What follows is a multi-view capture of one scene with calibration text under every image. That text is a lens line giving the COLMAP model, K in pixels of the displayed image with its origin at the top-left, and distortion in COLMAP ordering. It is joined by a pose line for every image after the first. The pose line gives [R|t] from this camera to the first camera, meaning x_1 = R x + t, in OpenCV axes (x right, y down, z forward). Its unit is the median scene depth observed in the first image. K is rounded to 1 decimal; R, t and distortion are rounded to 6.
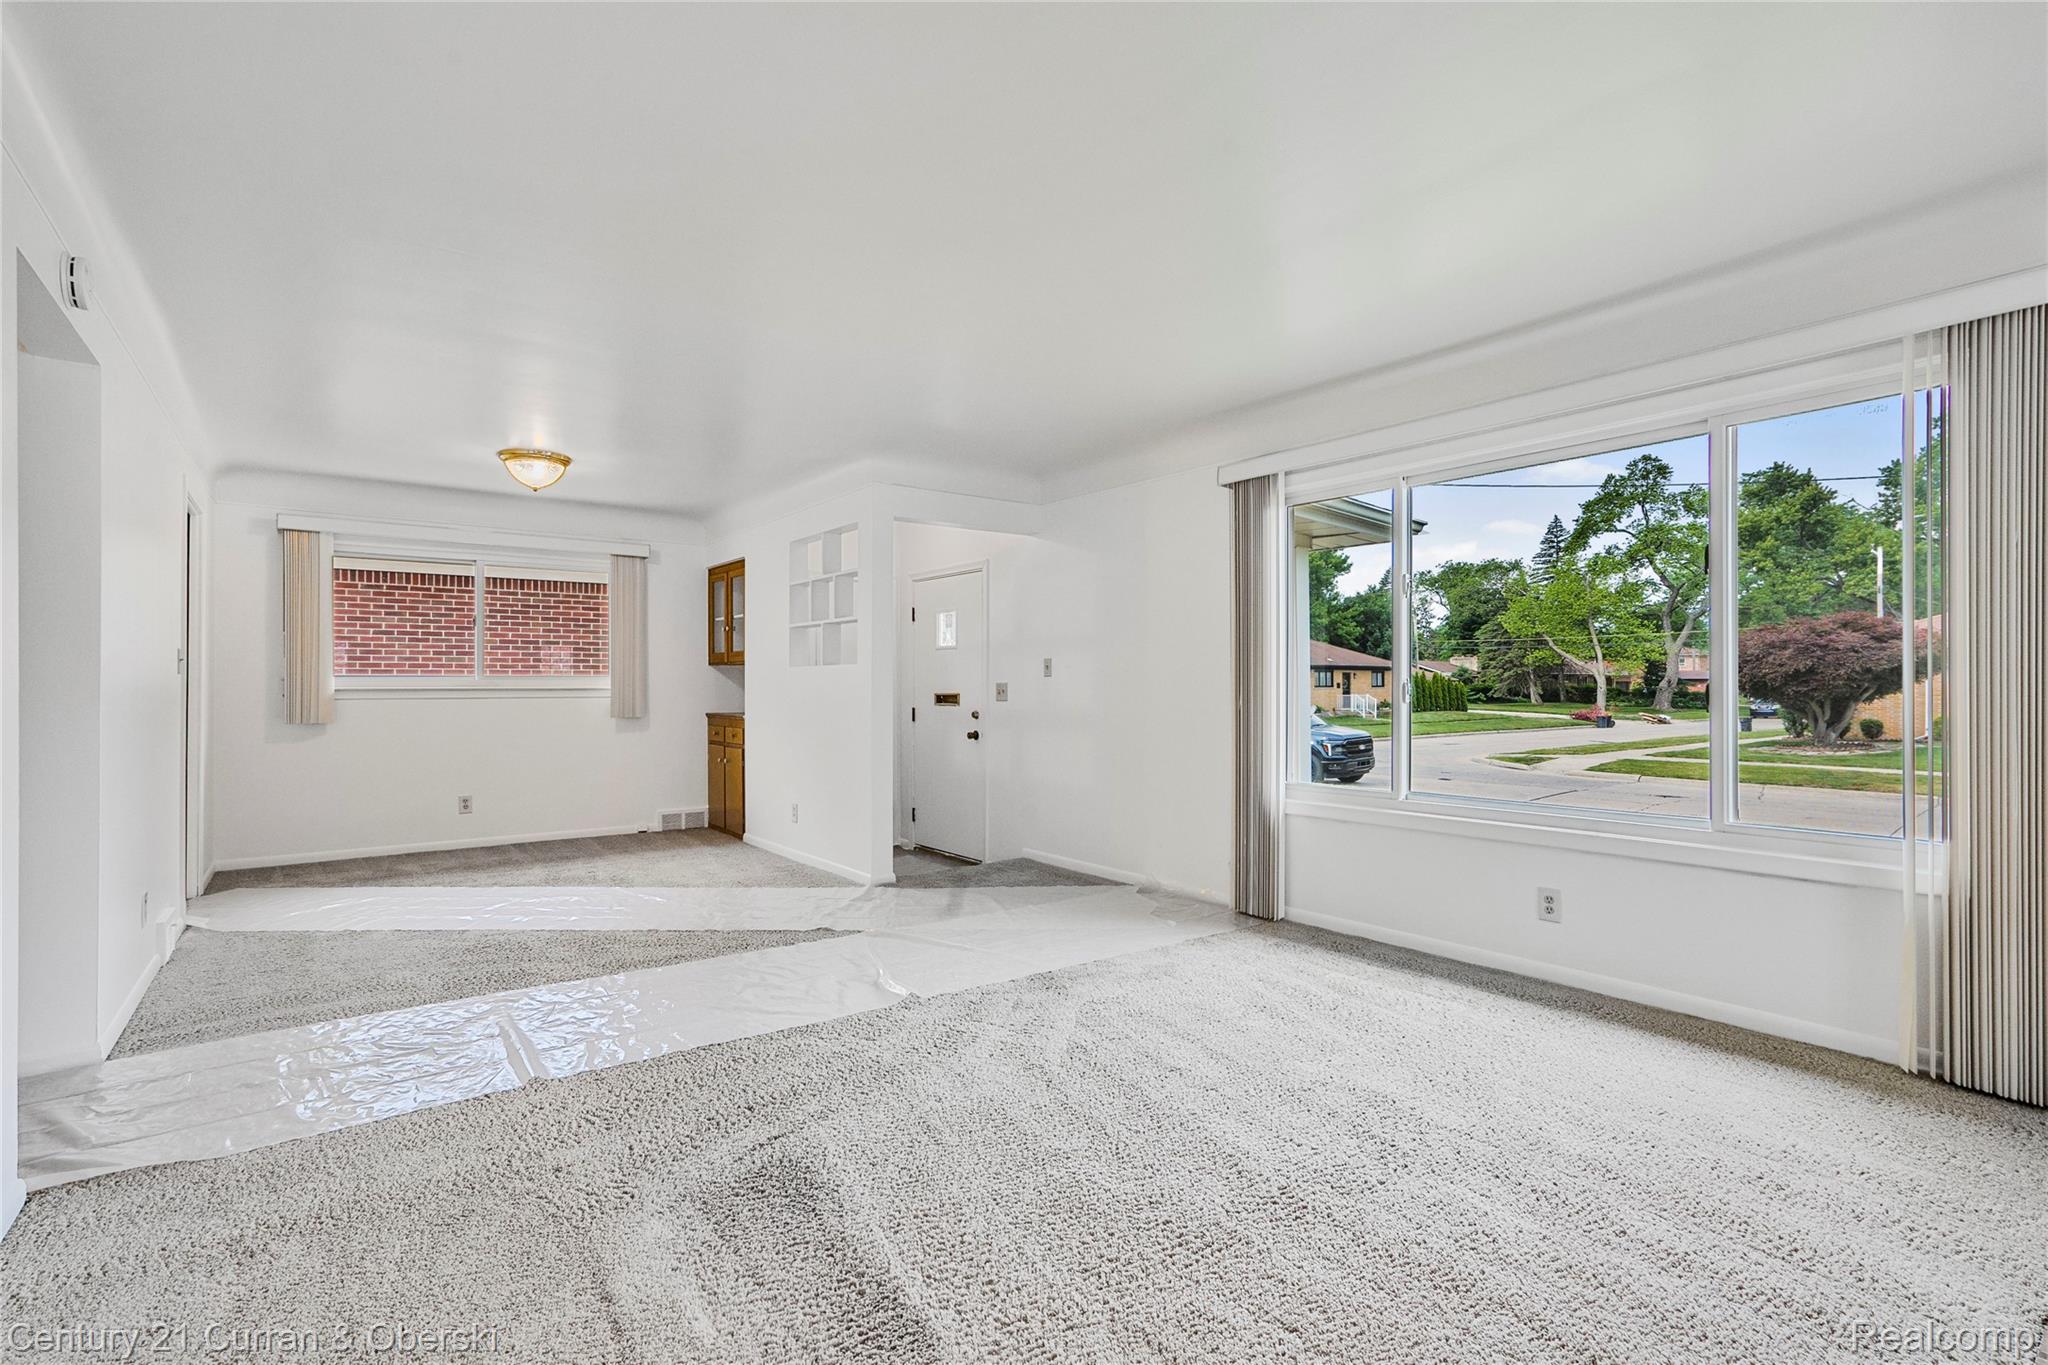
lens RADIAL K [[922.0, 0, 1027.2], [0, 922.0, 687.6], [0, 0, 1]] dist [-0.008048, 0.001905]
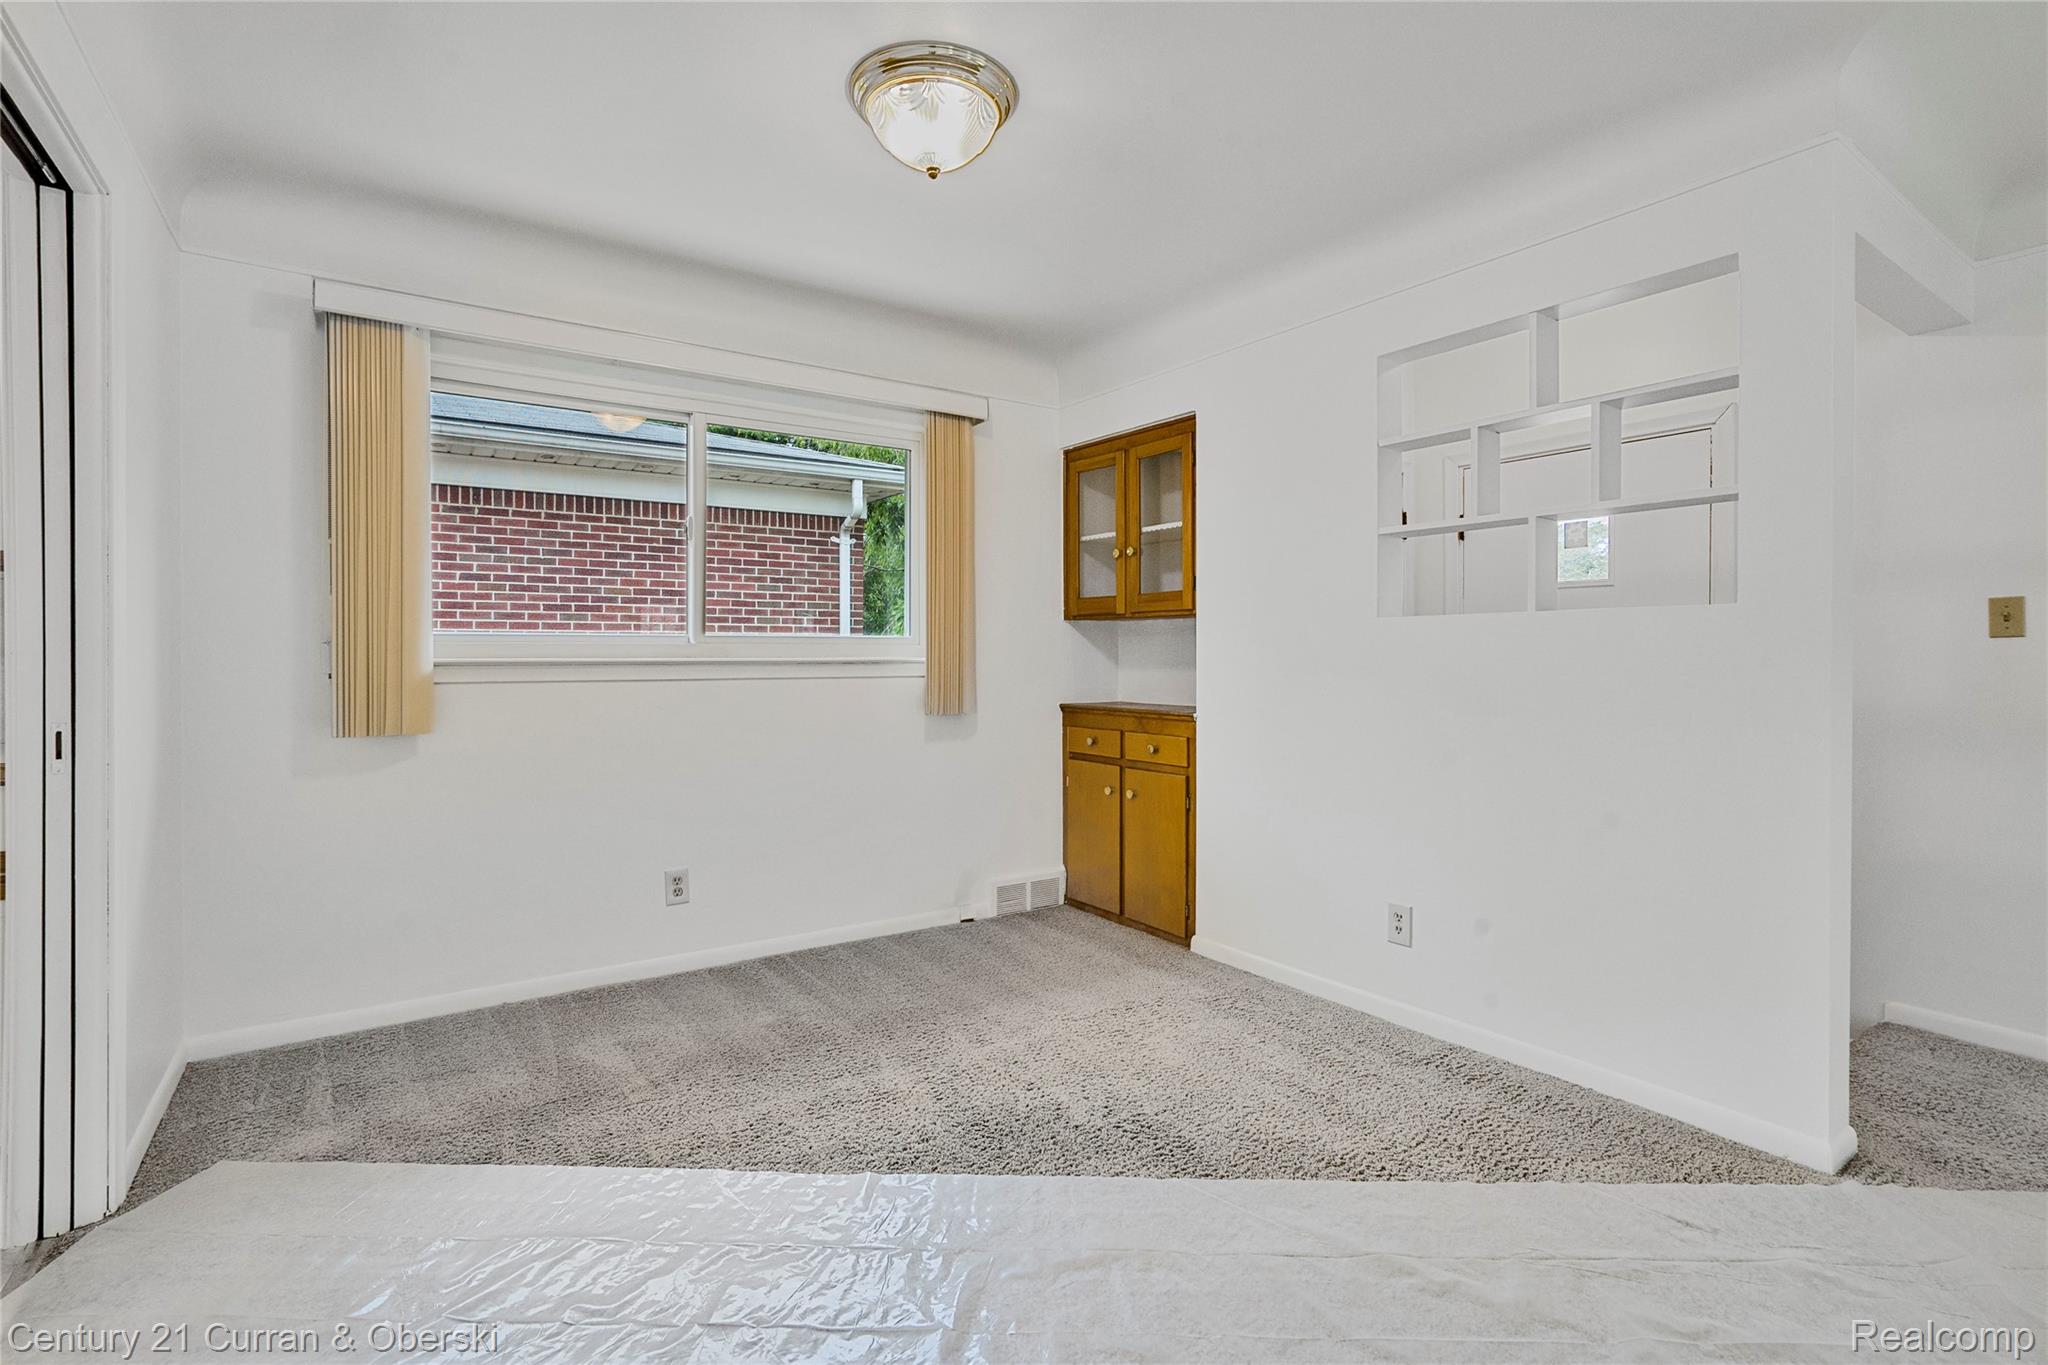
lens RADIAL K [[922.0, 0, 1027.2], [0, 922.0, 670.5], [0, 0, 1]] dist [-0.008048, 0.001905]
pose [[0.999361, 0.001833, -0.035702, -0.365356], [-0.001317, 0.999894, 0.014472, -0.001028], [0.035725, -0.014416, 0.999258, 0.453965]]
